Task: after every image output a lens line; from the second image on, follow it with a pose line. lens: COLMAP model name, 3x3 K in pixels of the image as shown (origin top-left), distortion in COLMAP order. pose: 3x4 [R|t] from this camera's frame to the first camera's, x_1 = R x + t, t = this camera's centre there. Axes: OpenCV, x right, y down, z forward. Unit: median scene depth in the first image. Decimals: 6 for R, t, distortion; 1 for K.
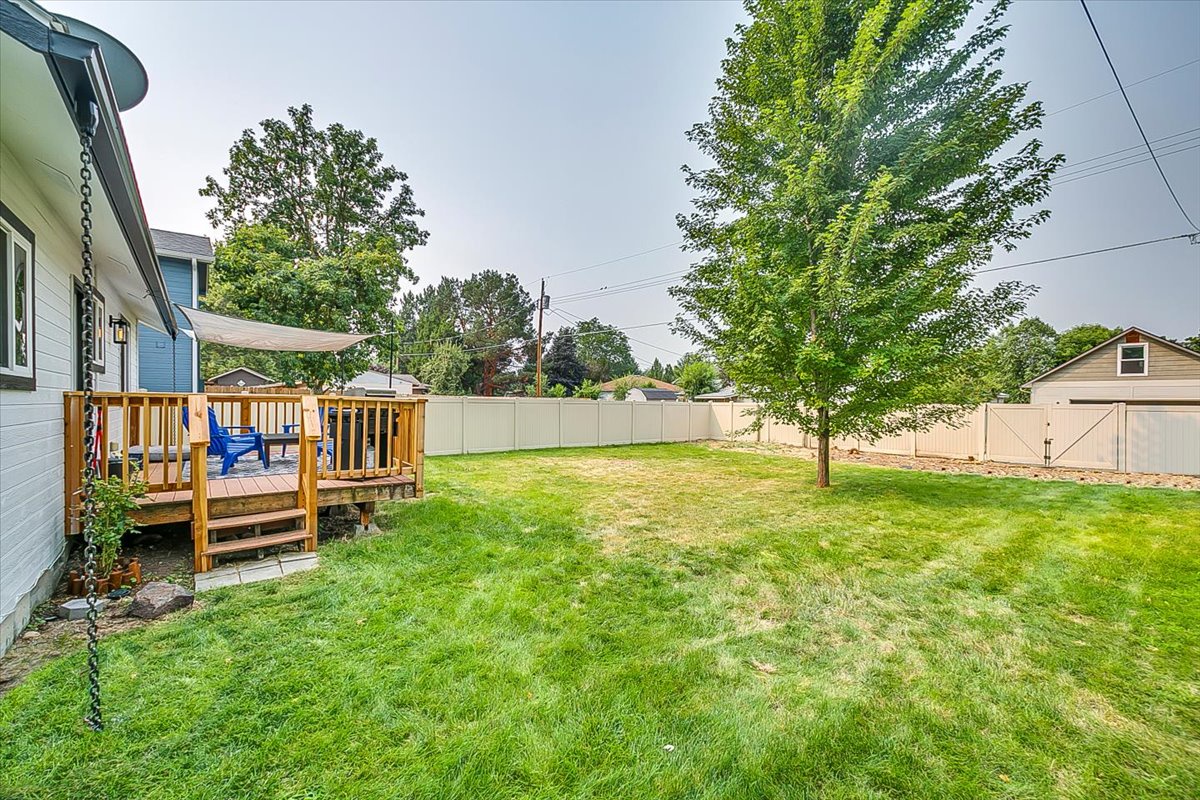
lens RADIAL K [[504.3, 0, 600.0], [0, 504.3, 400.0], [0, 0, 1]] dist [0.010808, -0.000101]
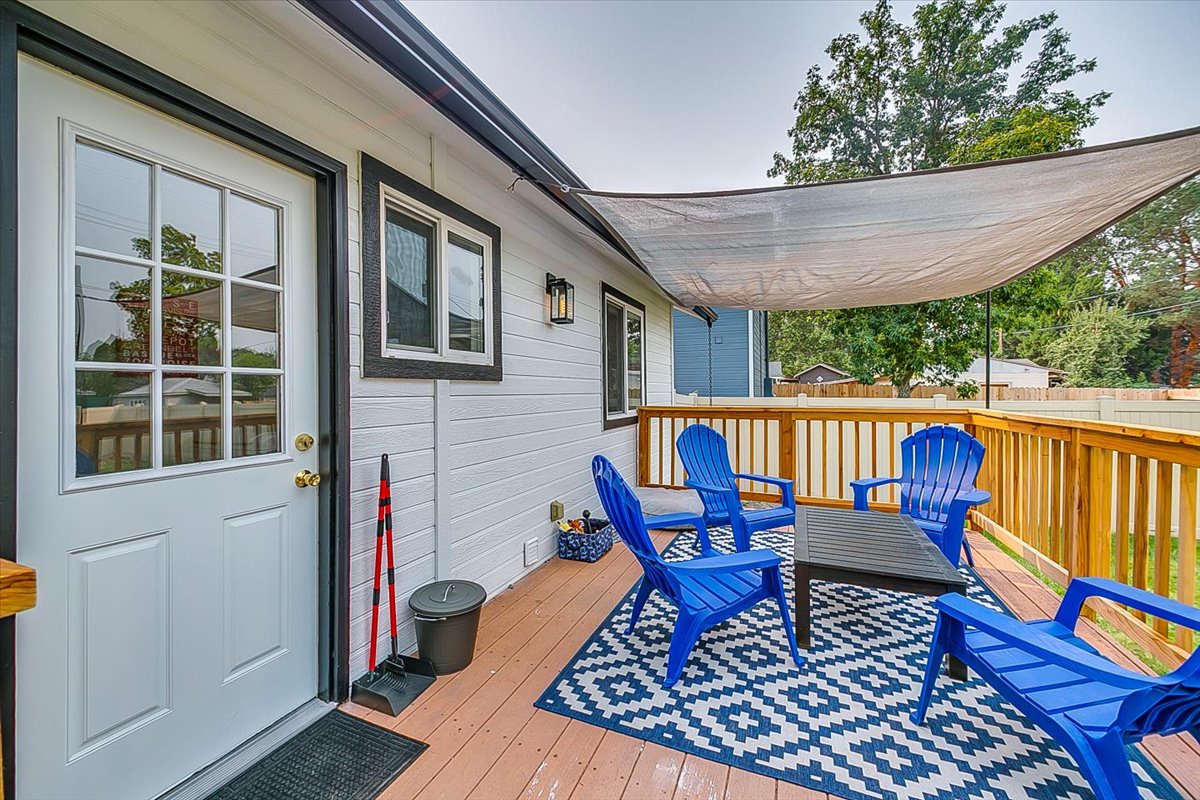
lens RADIAL K [[452.7, 0, 602.1], [0, 452.7, 396.7], [0, 0, 1]] dist [0.013668, -0.012053]
pose [[0.477023, -0.001531, -0.878889, -0.177305], [0.012788, 0.999905, 0.005199, -0.012399], [0.878798, -0.013719, 0.476997, 0.288014]]
